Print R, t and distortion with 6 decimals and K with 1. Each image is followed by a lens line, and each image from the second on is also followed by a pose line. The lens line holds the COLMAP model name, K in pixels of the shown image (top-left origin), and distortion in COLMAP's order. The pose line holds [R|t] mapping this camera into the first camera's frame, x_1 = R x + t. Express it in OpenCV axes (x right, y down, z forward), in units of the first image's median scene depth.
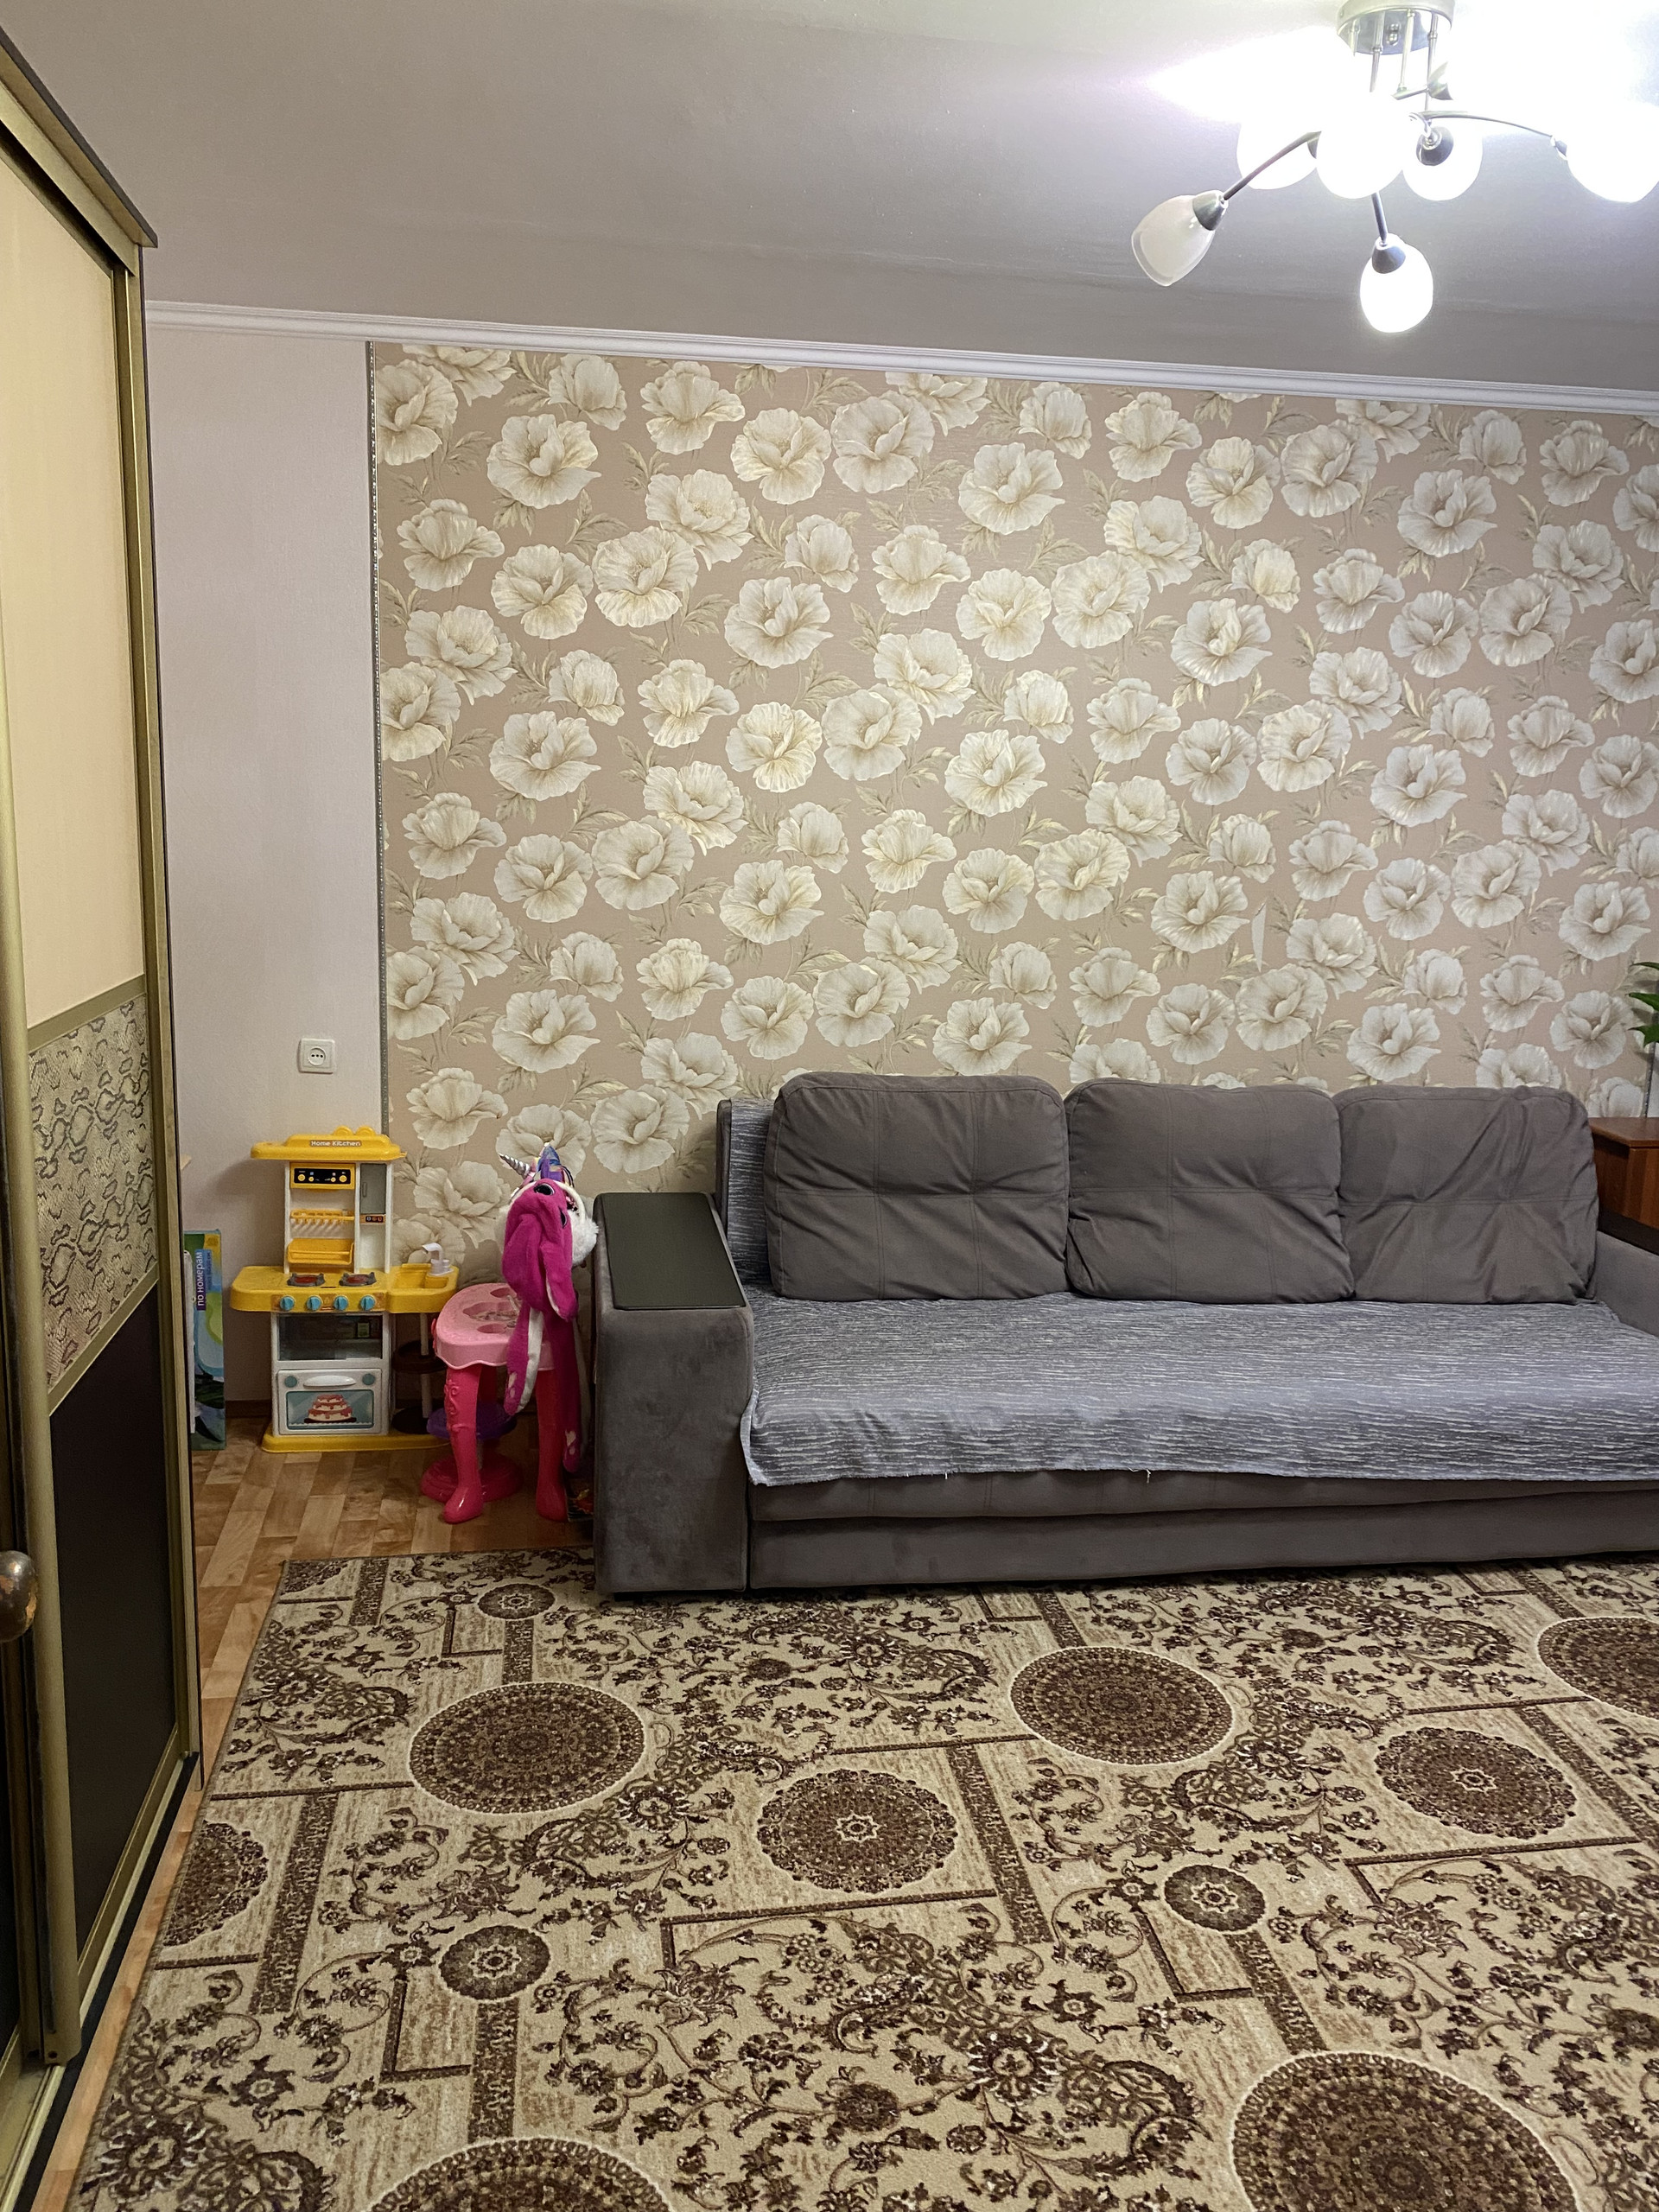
lens RADIAL K [[1670.9, 0, 828.7], [0, 1670.9, 1095.8], [0, 0, 1]] dist [0.022230, -0.035442]
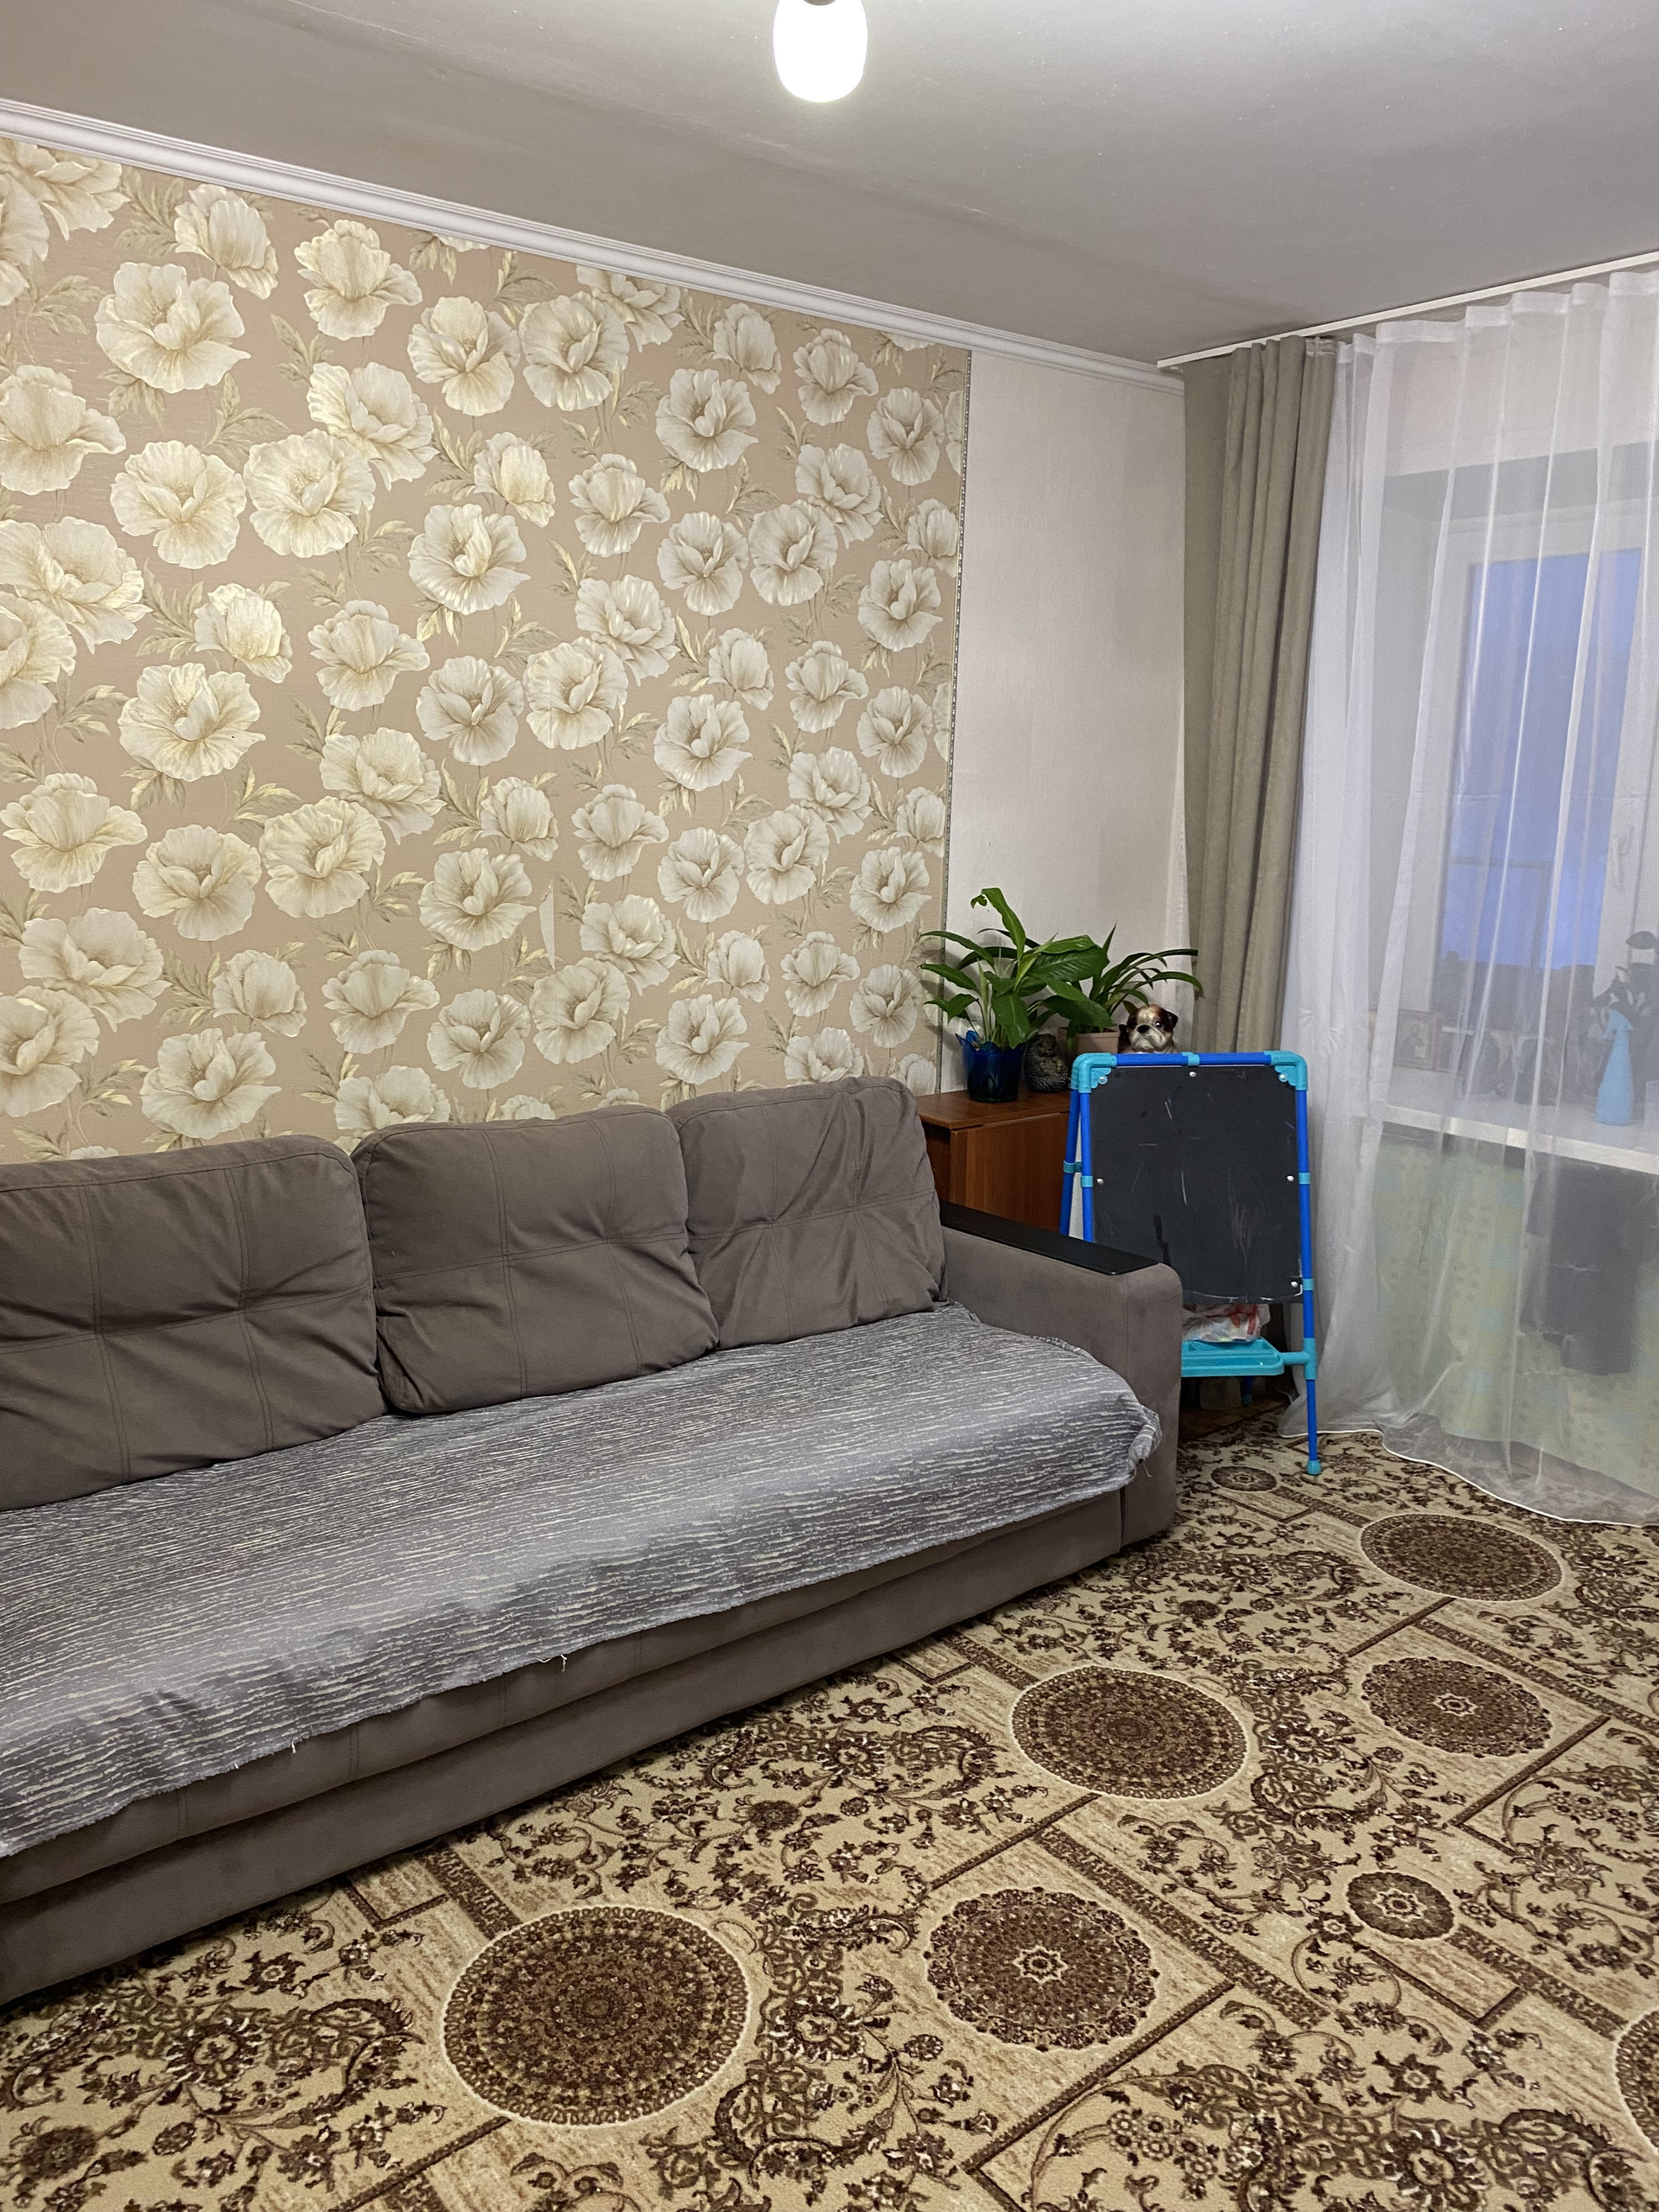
lens RADIAL K [[1670.9, 0, 819.2], [0, 1670.9, 1106.3], [0, 0, 1]] dist [0.022230, -0.035442]
pose [[0.866582, -0.108307, 0.487141, -0.046720], [0.097883, 0.994092, 0.046895, -0.042393], [-0.489342, 0.007044, 0.872064, 0.285245]]
